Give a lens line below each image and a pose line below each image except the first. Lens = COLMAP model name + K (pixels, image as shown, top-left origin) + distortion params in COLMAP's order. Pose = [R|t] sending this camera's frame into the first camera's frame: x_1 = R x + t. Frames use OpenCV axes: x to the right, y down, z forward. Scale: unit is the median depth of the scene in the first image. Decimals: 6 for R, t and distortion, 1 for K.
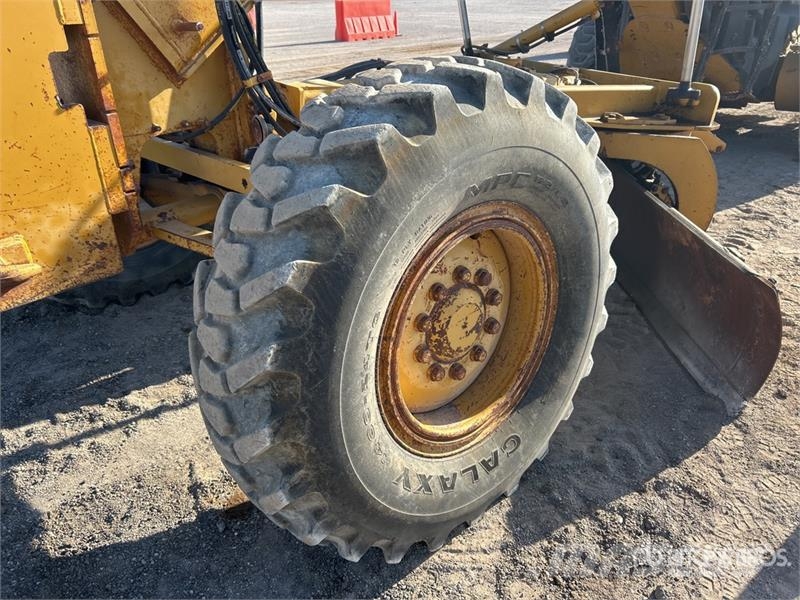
lens RADIAL K [[622.6, 0, 403.7], [0, 622.6, 296.0], [0, 0, 1]] dist [0.042759, -0.046751]
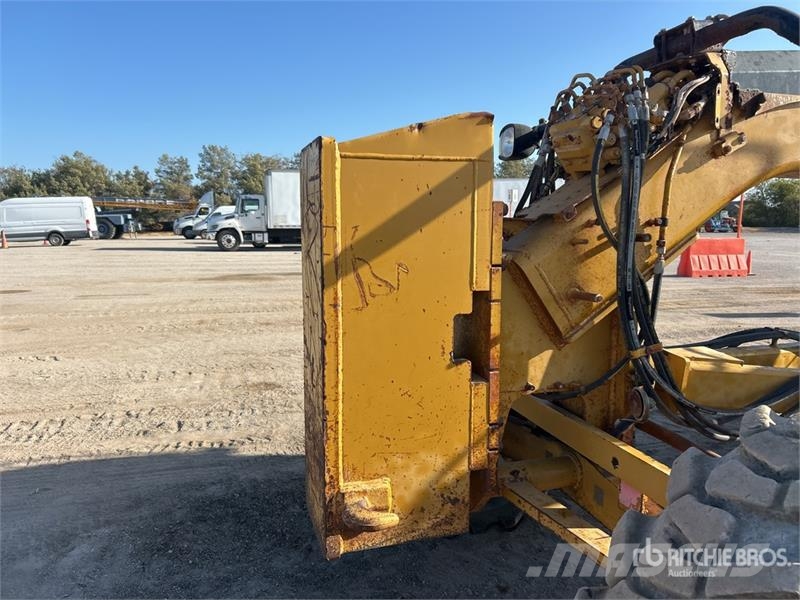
lens RADIAL K [[622.6, 0, 399.8], [0, 622.6, 292.7], [0, 0, 1]] dist [0.042759, -0.046751]
pose [[0.872606, 0.084776, -0.481012, -0.119186], [-0.240480, 0.931753, -0.272039, -0.093518], [0.425122, 0.353056, 0.833440, 0.057885]]
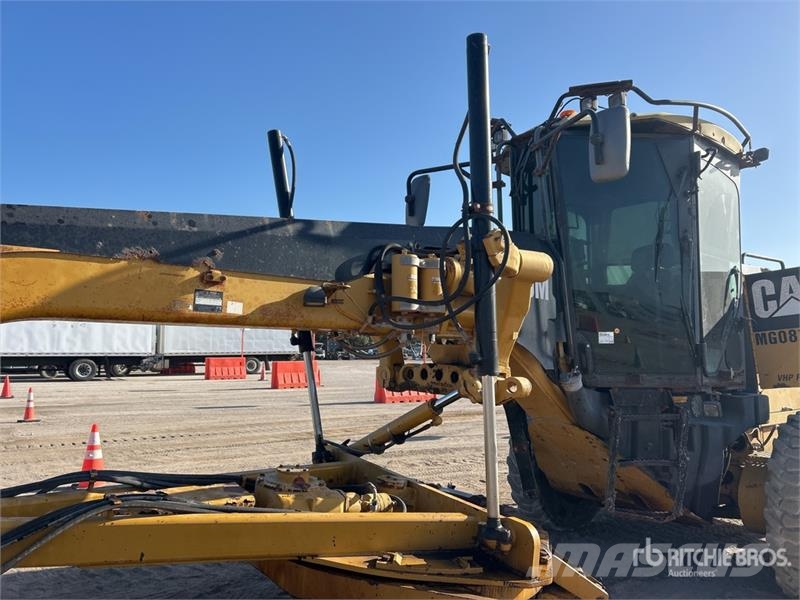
lens RADIAL K [[622.6, 0, 398.2], [0, 622.6, 291.9], [0, 0, 1]] dist [0.042759, -0.046751]
pose [[0.988387, 0.023584, -0.150114, 0.733644], [-0.098839, 0.850129, -0.517215, -0.271259], [0.115418, 0.526046, 0.842588, 0.291345]]
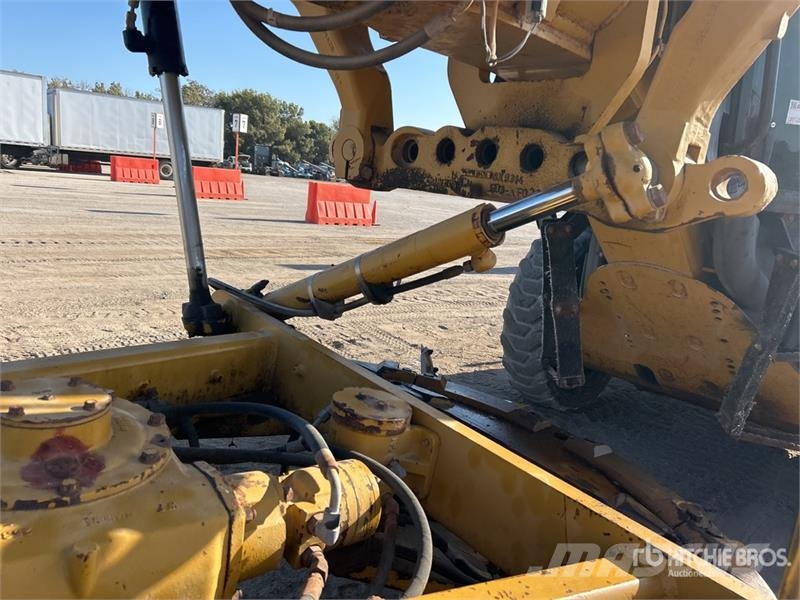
lens RADIAL K [[622.6, 0, 399.6], [0, 622.6, 298.6], [0, 0, 1]] dist [0.042759, -0.046751]
pose [[0.991789, 0.127065, -0.014486, 0.512467], [-0.126277, 0.955078, -0.268106, -0.627878], [-0.020232, 0.267734, 0.963281, 1.275678]]
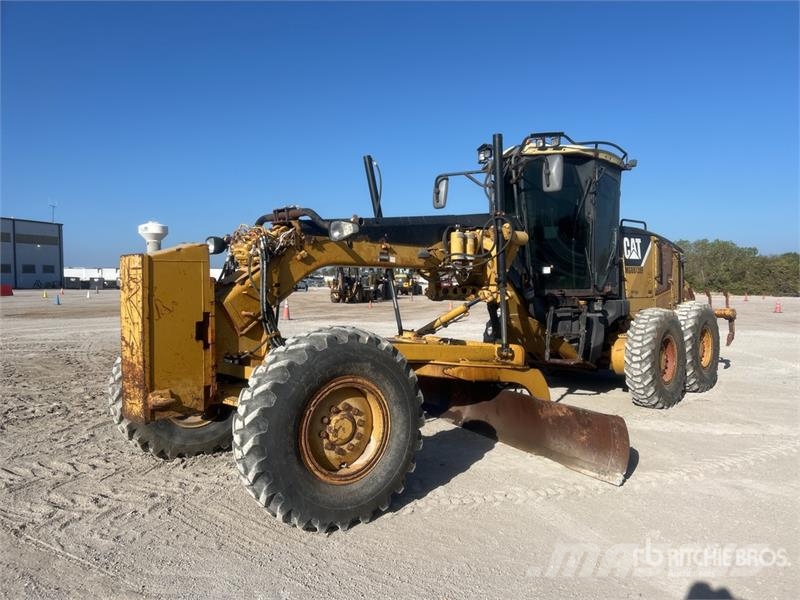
lens RADIAL K [[622.6, 0, 399.5], [0, 622.6, 299.9], [0, 0, 1]] dist [0.042759, -0.046751]
pose [[0.999411, 0.022315, -0.026068, 0.310211], [-0.031246, 0.905802, -0.422548, 0.527567], [0.014184, 0.423113, 0.905966, -1.209361]]
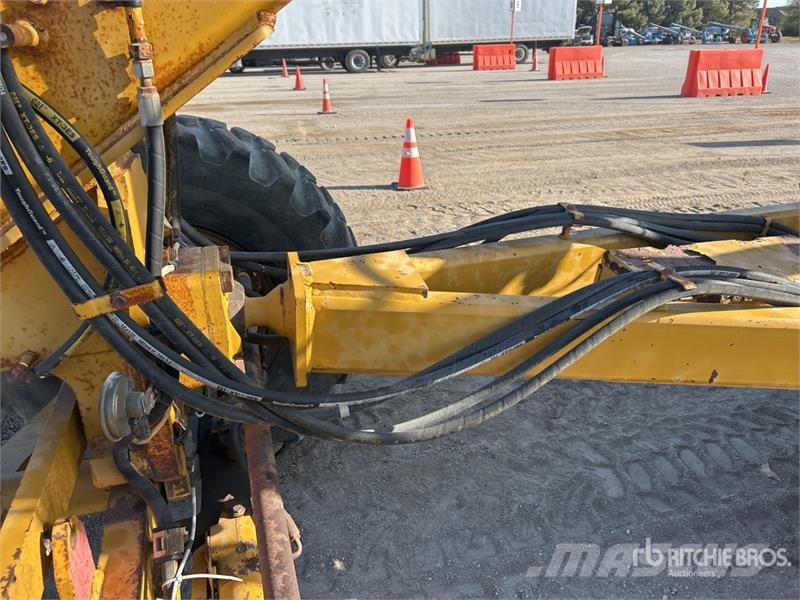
lens RADIAL K [[622.6, 0, 400.3], [0, 622.6, 295.1], [0, 0, 1]] dist [0.042759, -0.046751]
pose [[0.862722, 0.202395, -0.463409, 0.133030], [-0.229930, 0.973203, -0.003009, -0.408665], [0.450381, 0.109148, 0.886140, 0.740530]]
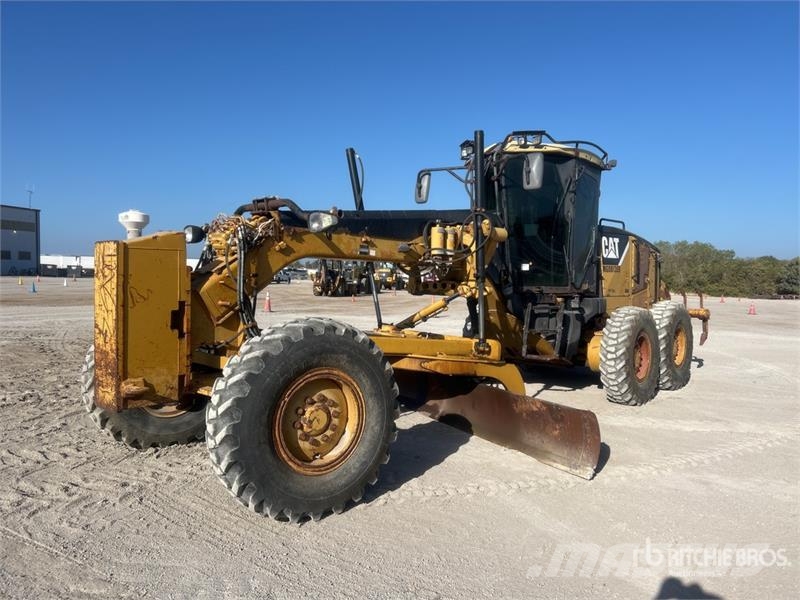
lens RADIAL K [[622.6, 0, 404.1], [0, 622.6, 298.7], [0, 0, 1]] dist [0.042759, -0.046751]
pose [[0.999059, 0.042573, 0.008320, 0.331585], [-0.035201, 0.907742, -0.418050, 0.538055], [-0.025350, 0.417364, 0.908386, -1.218258]]
